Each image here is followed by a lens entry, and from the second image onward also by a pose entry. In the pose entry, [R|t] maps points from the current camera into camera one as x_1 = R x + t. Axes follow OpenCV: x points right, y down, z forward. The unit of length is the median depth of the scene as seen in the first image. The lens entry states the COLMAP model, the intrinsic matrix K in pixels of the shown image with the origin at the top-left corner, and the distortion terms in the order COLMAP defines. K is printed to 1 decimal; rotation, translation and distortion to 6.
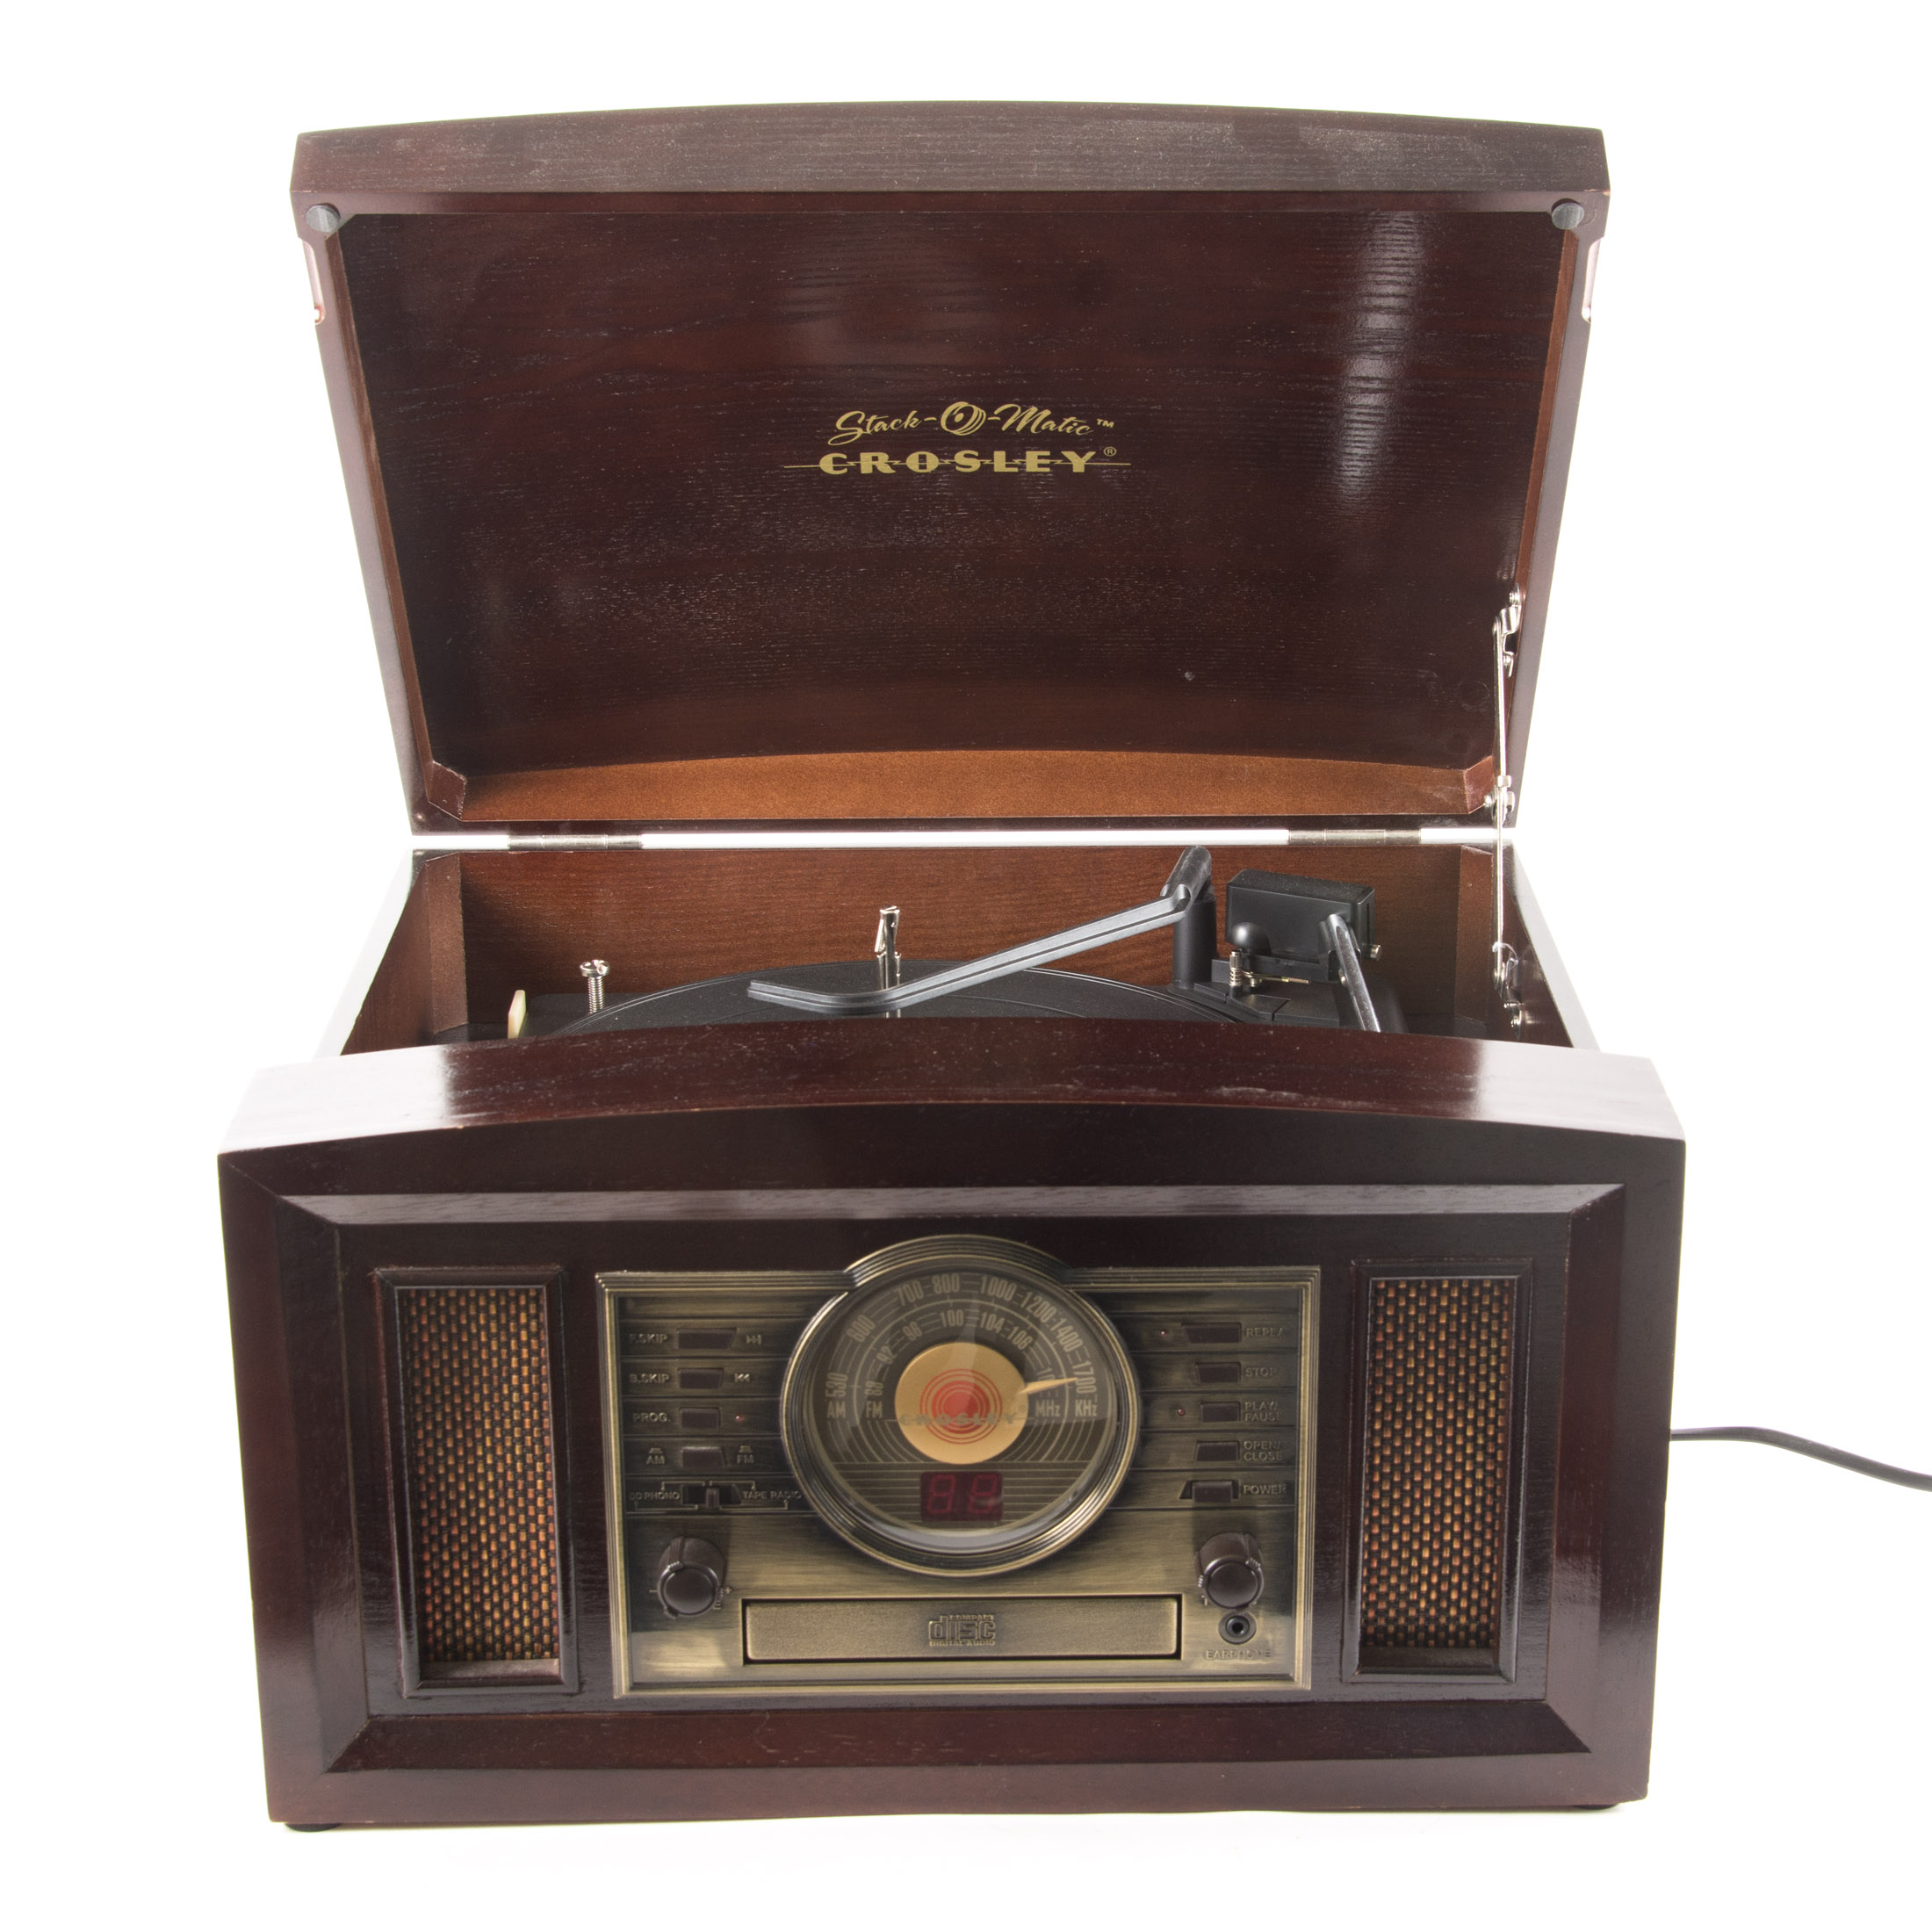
lens RADIAL K [[3864.8, 0, 972.4], [0, 3864.8, 968.4], [0, 0, 1]] dist [0.157689, 0.000000]
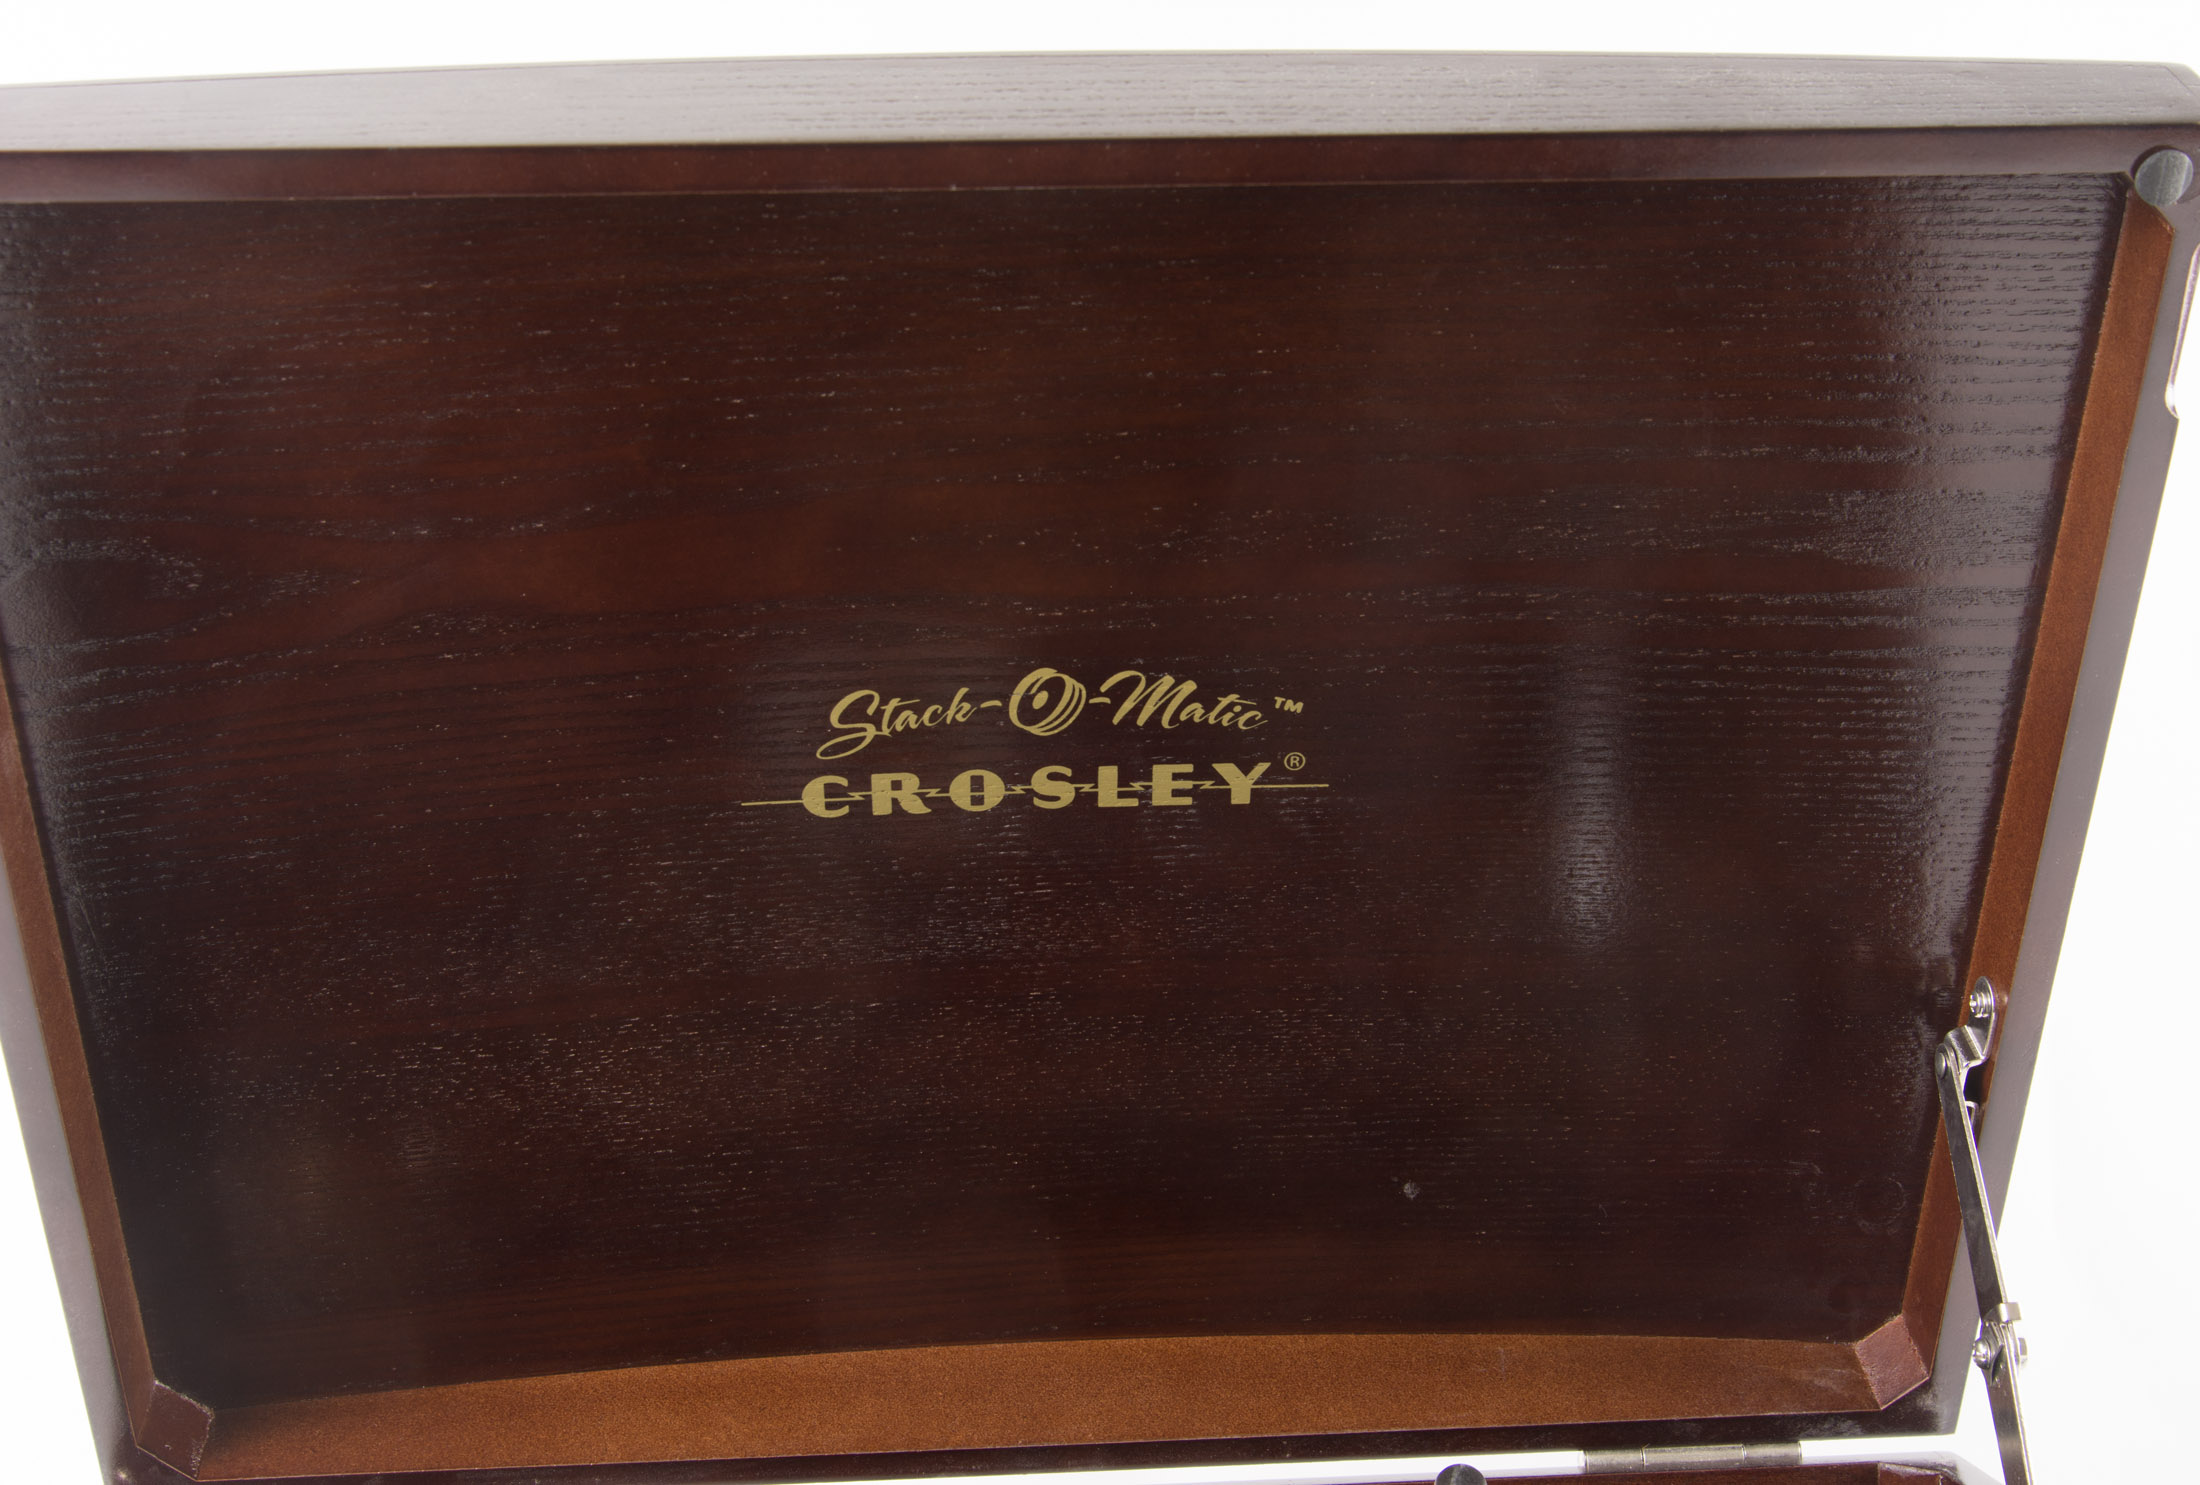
lens RADIAL K [[2943.7, 0, 1077.0], [0, 2943.7, 737.2], [0, 0, 1]] dist [0.000933, 0.000000]
pose [[0.998204, -0.018836, 0.056875, -0.022121], [0.037465, 0.937038, -0.347212, 0.017106], [-0.046754, 0.348719, 0.936060, 0.554131]]
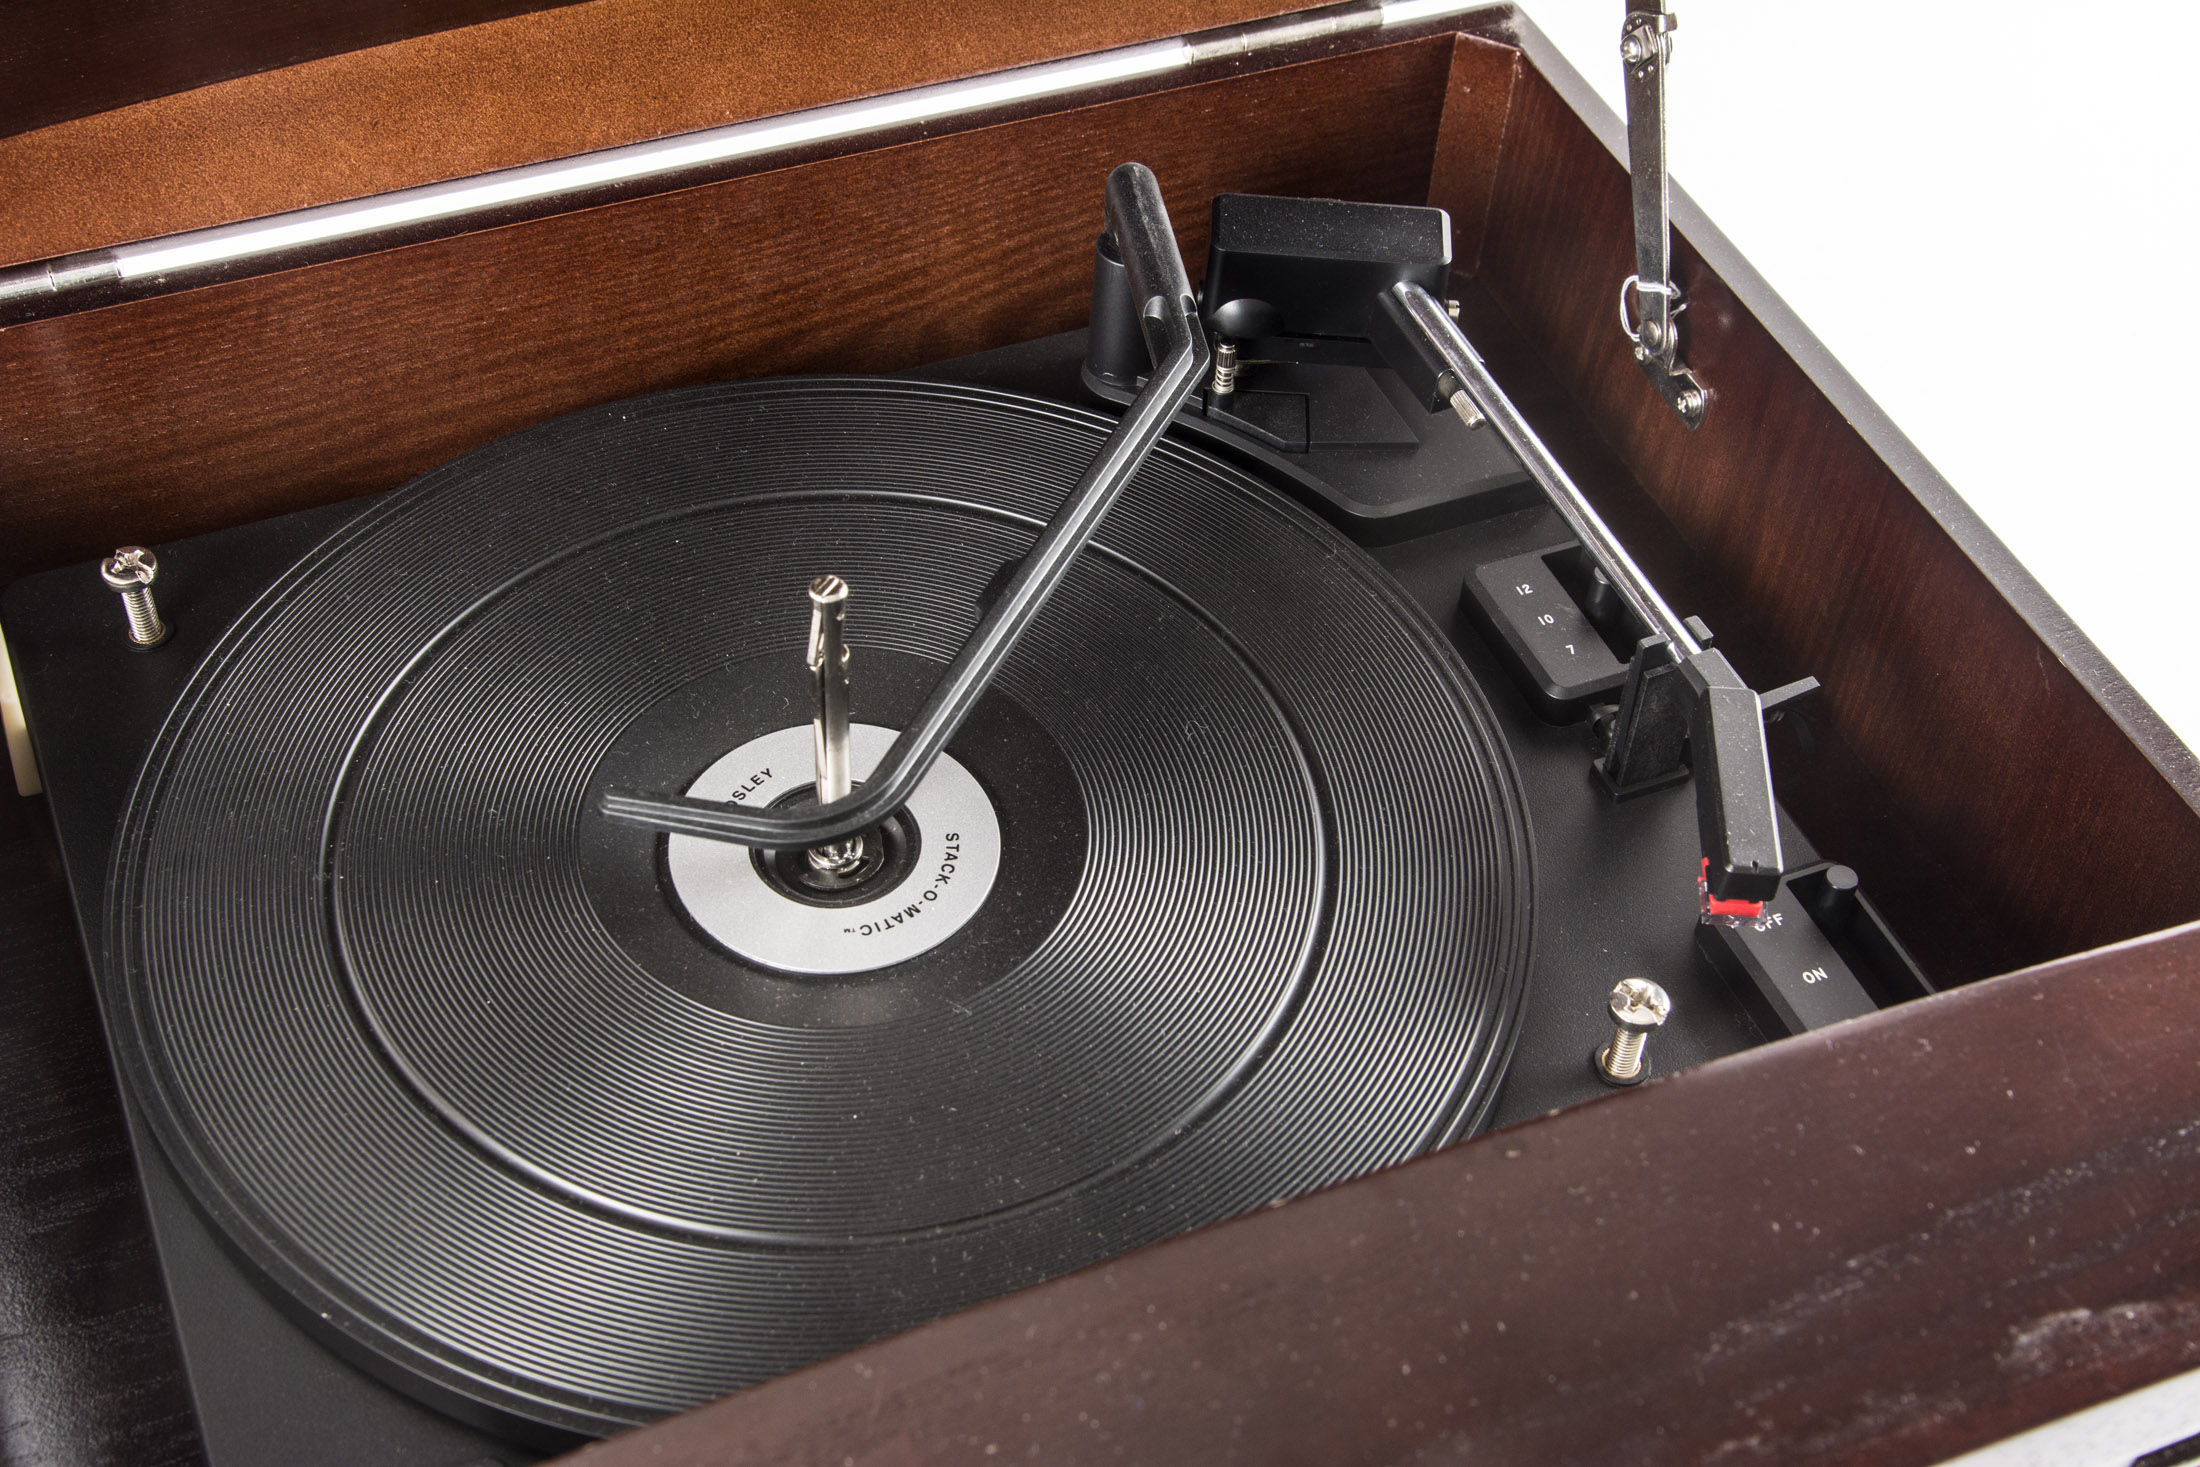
lens RADIAL K [[2943.7, 0, 1105.7], [0, 2943.7, 724.7], [0, 0, 1]] dist [0.000933, 0.000000]
pose [[0.921584, -0.243586, 0.302239, -0.102428], [0.078809, 0.879801, 0.468763, -0.167963], [-0.380094, -0.408185, 0.830008, 0.594991]]
